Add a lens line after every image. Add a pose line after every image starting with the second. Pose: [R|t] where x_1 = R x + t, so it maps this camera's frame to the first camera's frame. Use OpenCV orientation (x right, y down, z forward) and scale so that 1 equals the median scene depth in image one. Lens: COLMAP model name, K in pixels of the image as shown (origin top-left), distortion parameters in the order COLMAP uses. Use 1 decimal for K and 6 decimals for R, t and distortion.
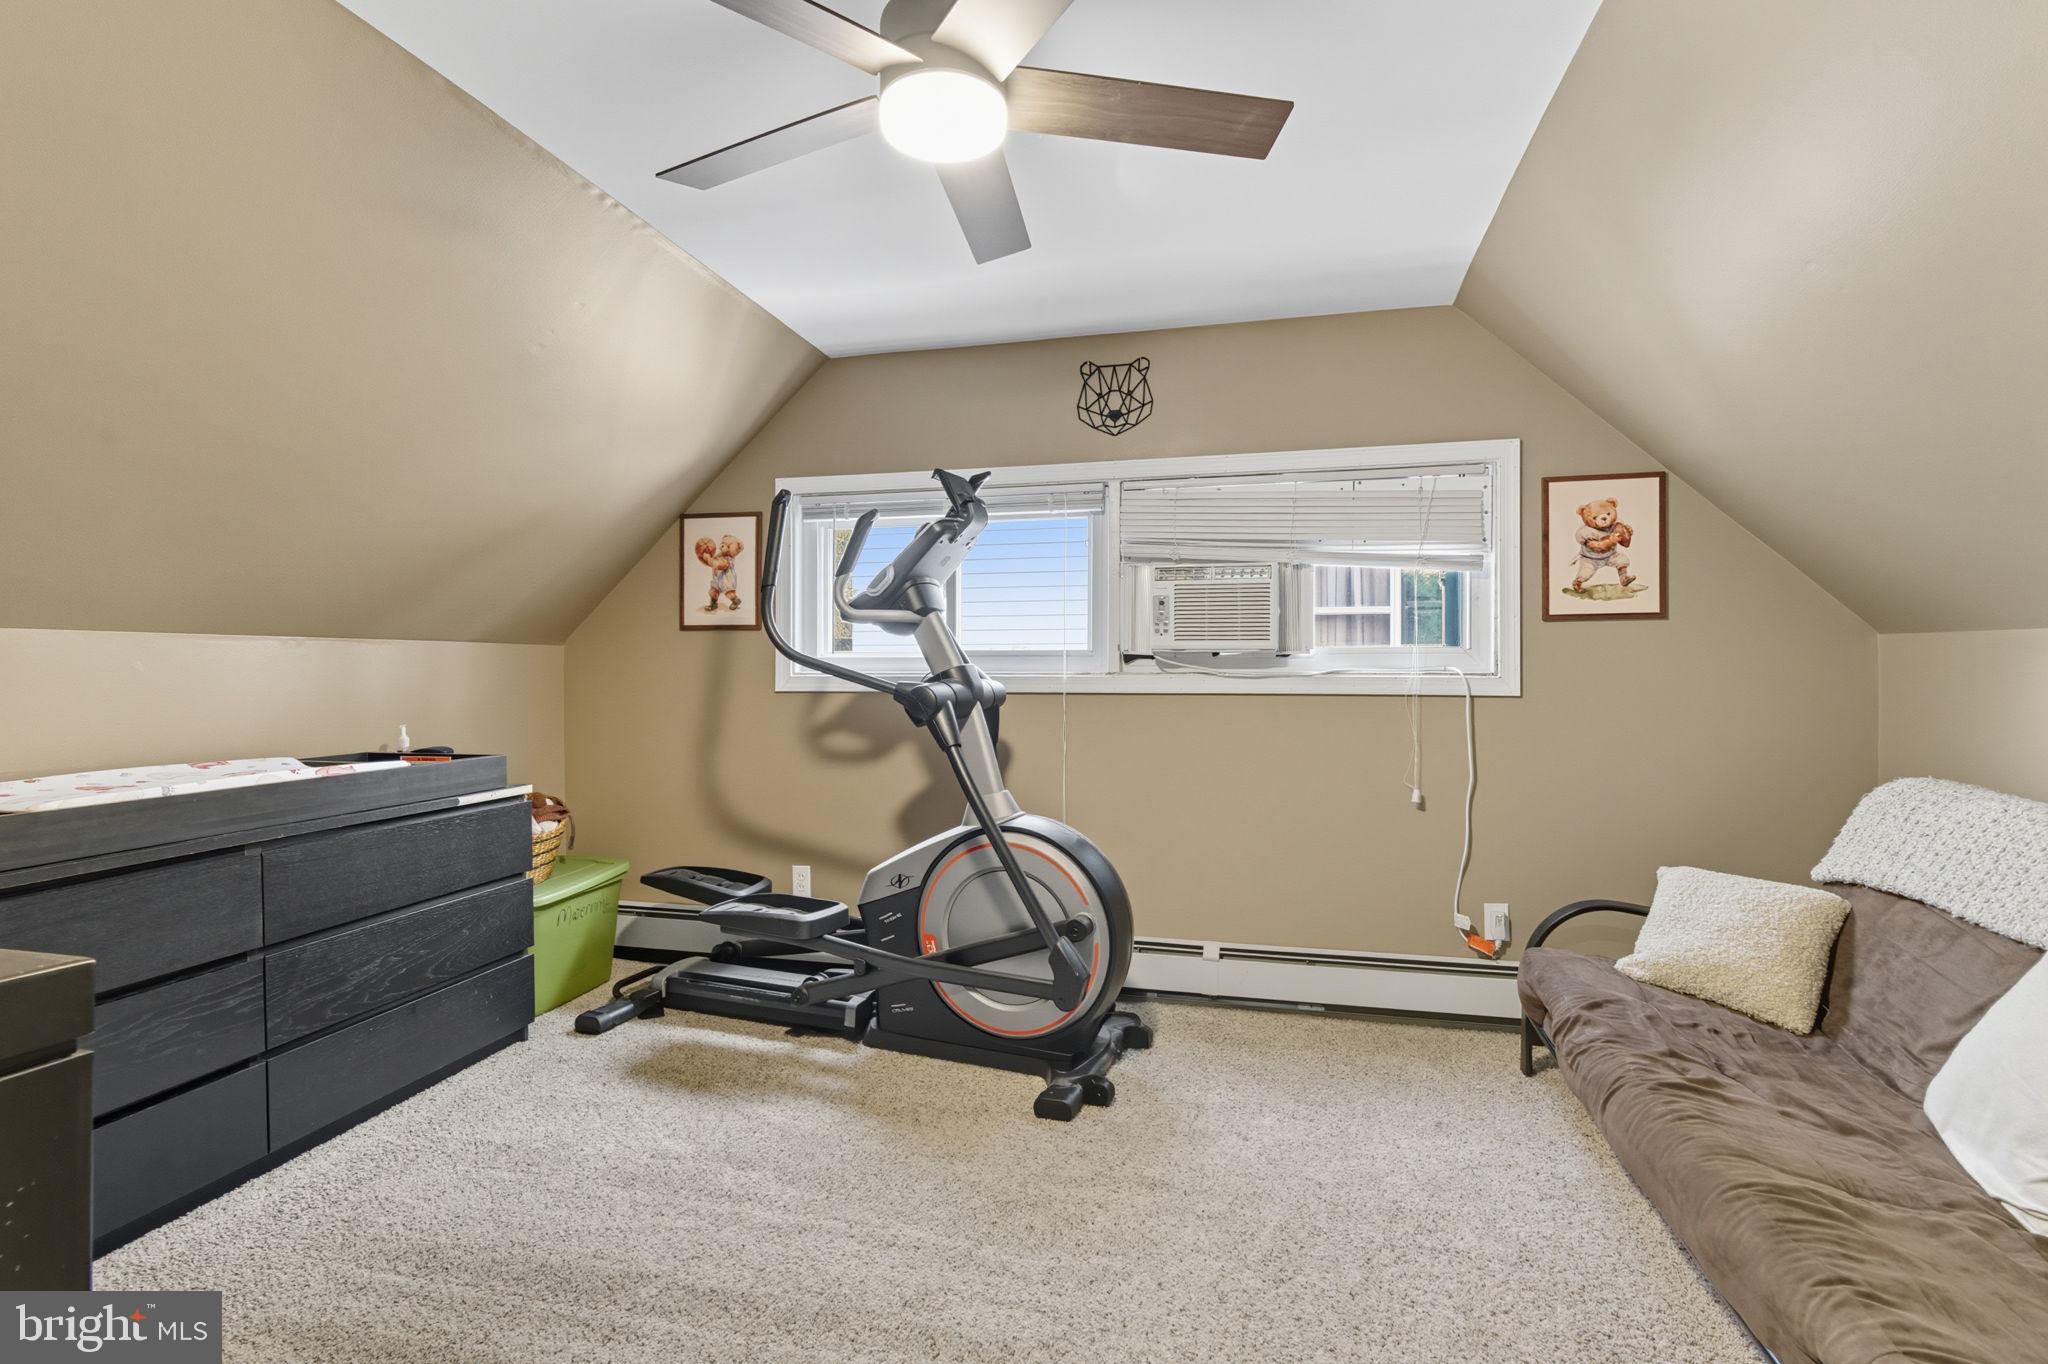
lens RADIAL K [[1001.9, 0, 1013.4], [0, 1001.9, 687.1], [0, 0, 1]] dist [0.000448, 0.000237]
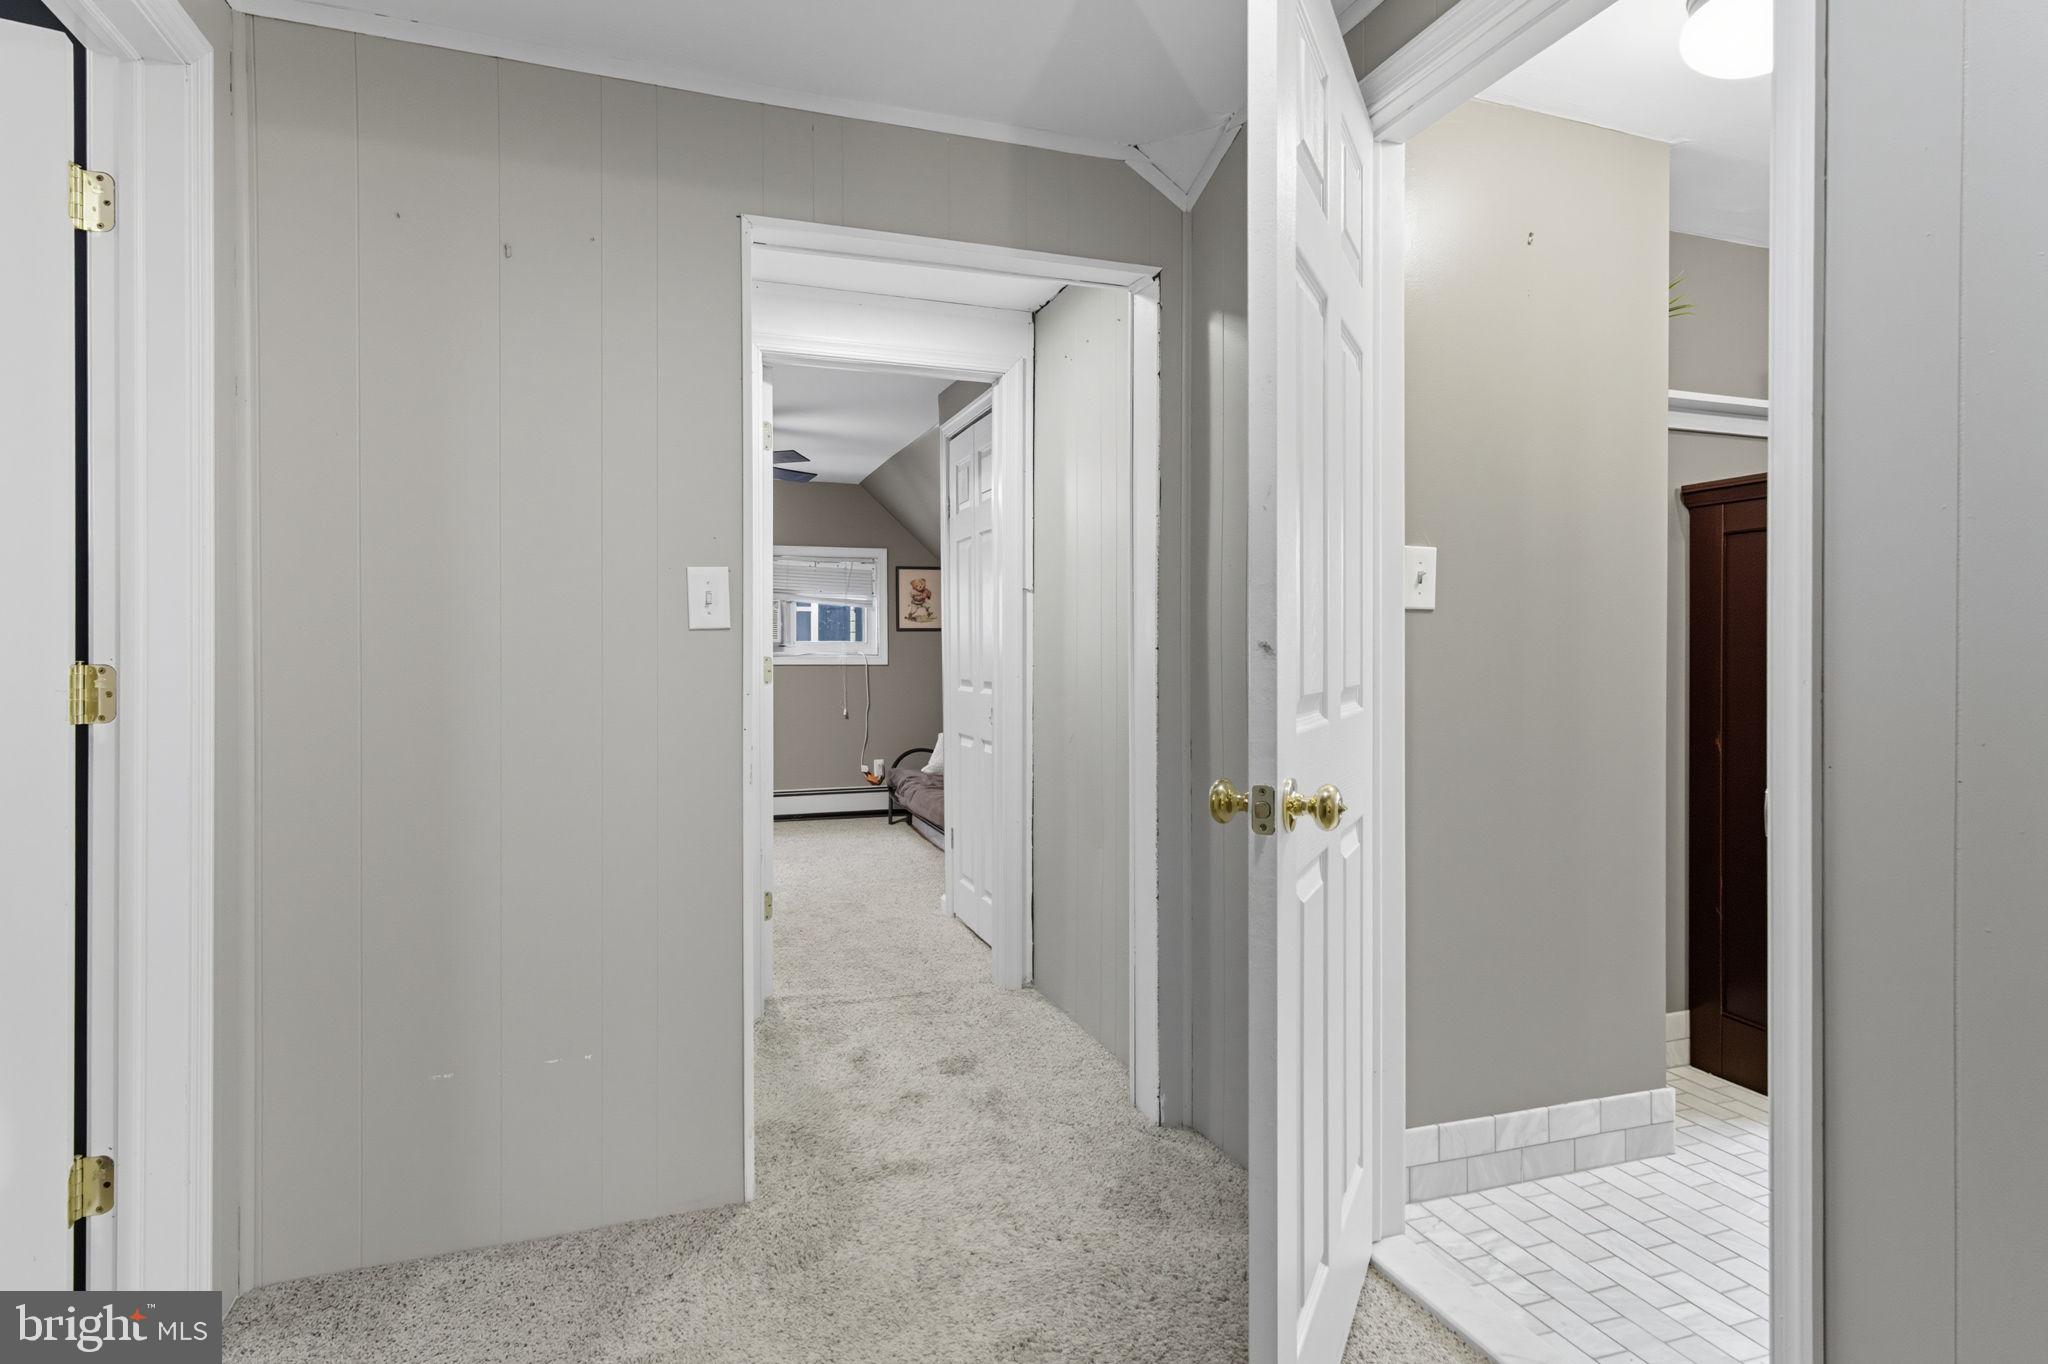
lens RADIAL K [[1021.3, 0, 1013.2], [0, 1021.3, 668.5], [0, 0, 1]] dist [0.002439, 0.000683]
pose [[0.841458, 0.000686, 0.540323, -0.480818], [0.006914, 0.999904, -0.012037, 0.046426], [-0.540279, 0.013864, 0.841372, -1.049133]]
